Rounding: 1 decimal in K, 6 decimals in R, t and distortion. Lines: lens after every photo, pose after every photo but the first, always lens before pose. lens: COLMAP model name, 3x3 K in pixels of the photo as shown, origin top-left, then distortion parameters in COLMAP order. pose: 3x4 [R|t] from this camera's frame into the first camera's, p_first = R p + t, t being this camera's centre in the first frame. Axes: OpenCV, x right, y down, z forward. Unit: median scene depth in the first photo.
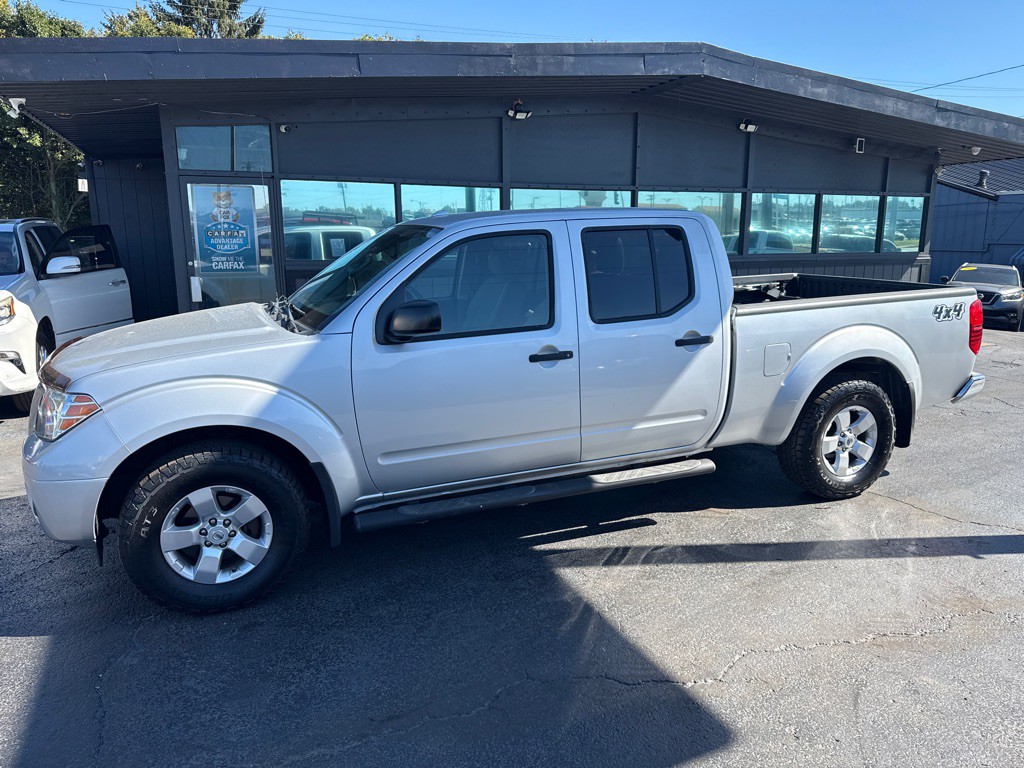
lens RADIAL K [[745.9, 0, 512.0], [0, 745.9, 384.0], [0, 0, 1]] dist [0.075538, -0.091295]
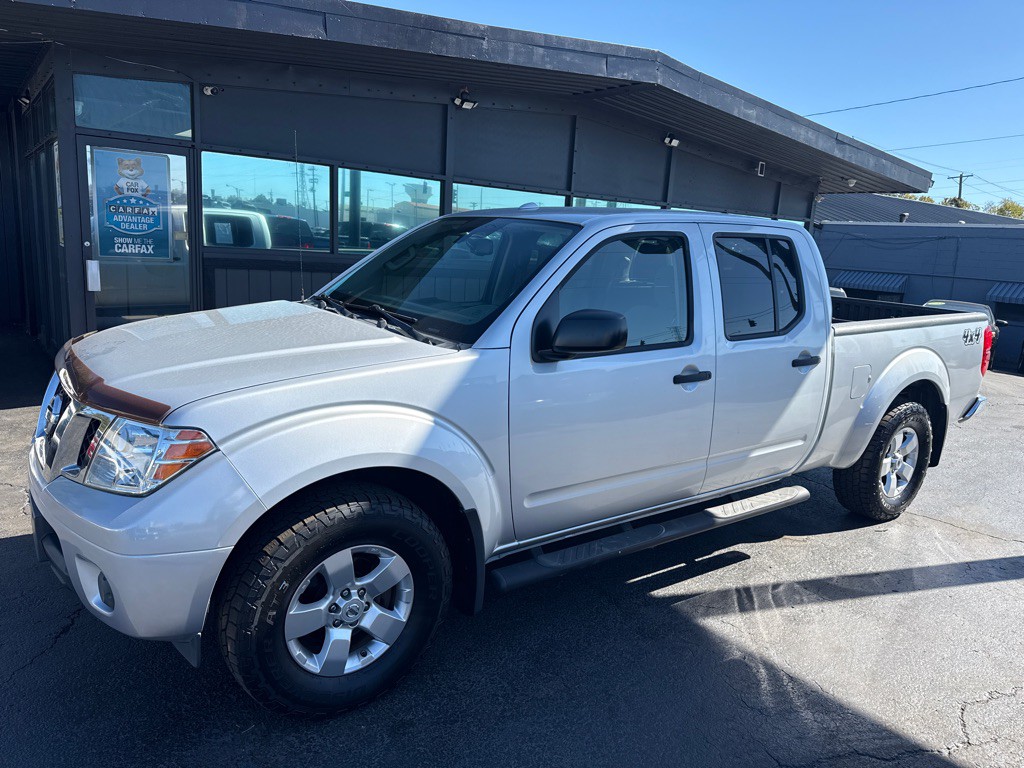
lens RADIAL K [[745.9, 0, 512.0], [0, 745.9, 384.0], [0, 0, 1]] dist [0.075538, -0.091295]
pose [[0.967138, 0.011193, 0.254005, -0.319308], [-0.010647, 0.999937, -0.003523, -0.020003], [-0.254029, 0.000703, 0.967196, 0.168417]]
